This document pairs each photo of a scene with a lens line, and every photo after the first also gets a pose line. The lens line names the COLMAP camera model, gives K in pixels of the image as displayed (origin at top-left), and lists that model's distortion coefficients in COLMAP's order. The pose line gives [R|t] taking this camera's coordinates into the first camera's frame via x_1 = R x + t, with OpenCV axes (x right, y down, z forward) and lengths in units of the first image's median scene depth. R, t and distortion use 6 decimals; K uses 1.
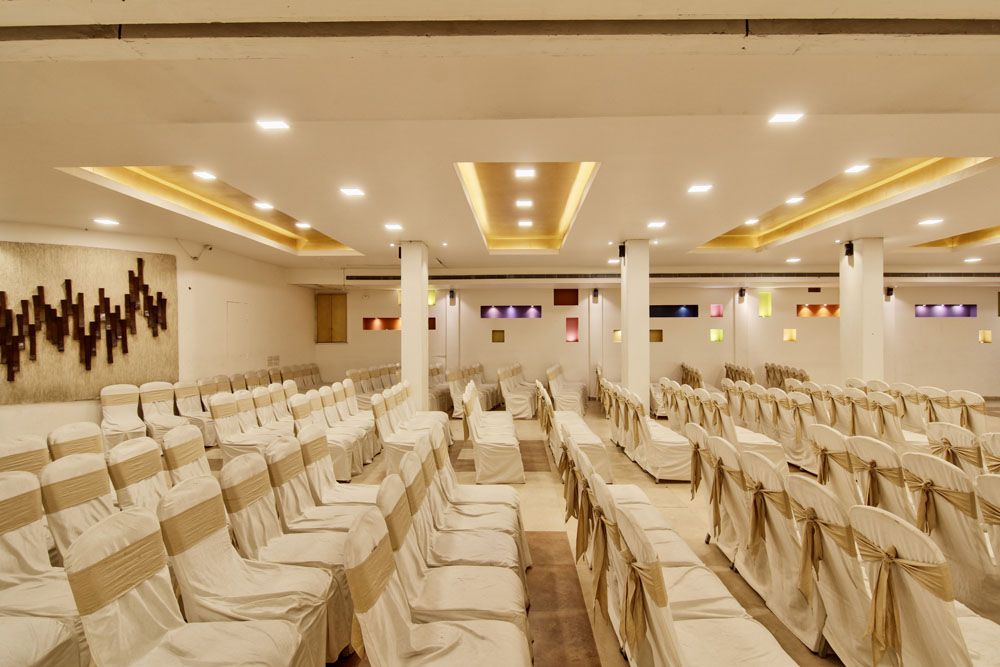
lens RADIAL K [[510.0, 0, 514.9], [0, 510.0, 335.4], [0, 0, 1]] dist [-0.009914, -0.006897]
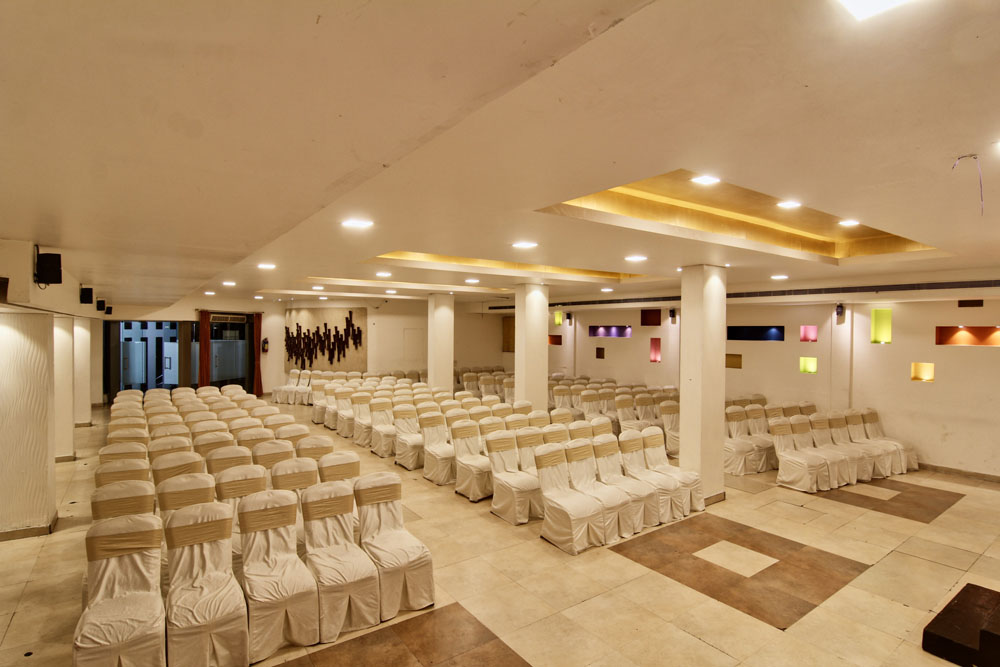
lens RADIAL K [[510.0, 0, 506.2], [0, 510.0, 332.7], [0, 0, 1]] dist [-0.009914, -0.006897]
pose [[0.589183, 0.016232, -0.807836, 1.150744], [-0.008220, 0.999867, 0.014095, -0.087608], [0.807958, -0.001664, 0.589238, 0.259543]]
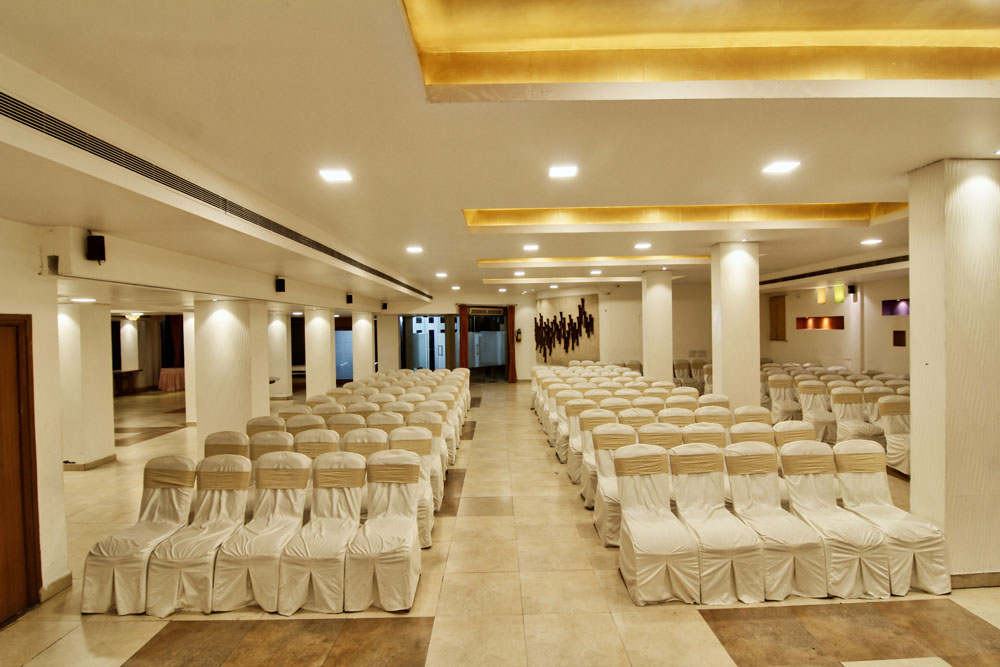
lens RADIAL K [[510.0, 0, 501.9], [0, 510.0, 334.4], [0, 0, 1]] dist [-0.009914, -0.006897]
pose [[0.014577, 0.018783, -0.999717, 1.127196], [0.019714, 0.999624, 0.019069, -0.048034], [0.999699, -0.019986, 0.014201, 0.574784]]
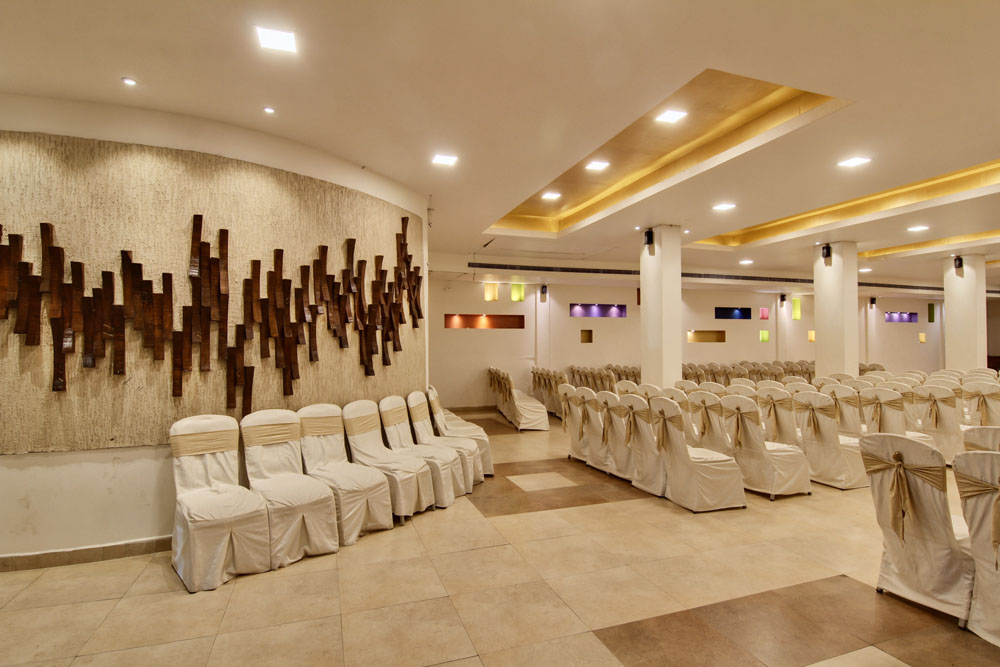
lens RADIAL K [[510.0, 0, 506.7], [0, 510.0, 334.6], [0, 0, 1]] dist [-0.009914, -0.006897]
pose [[0.941123, 0.005372, 0.338021, -0.751630], [-0.000308, 0.999887, -0.015033, 0.020197], [-0.338064, 0.014044, 0.941018, 0.246377]]
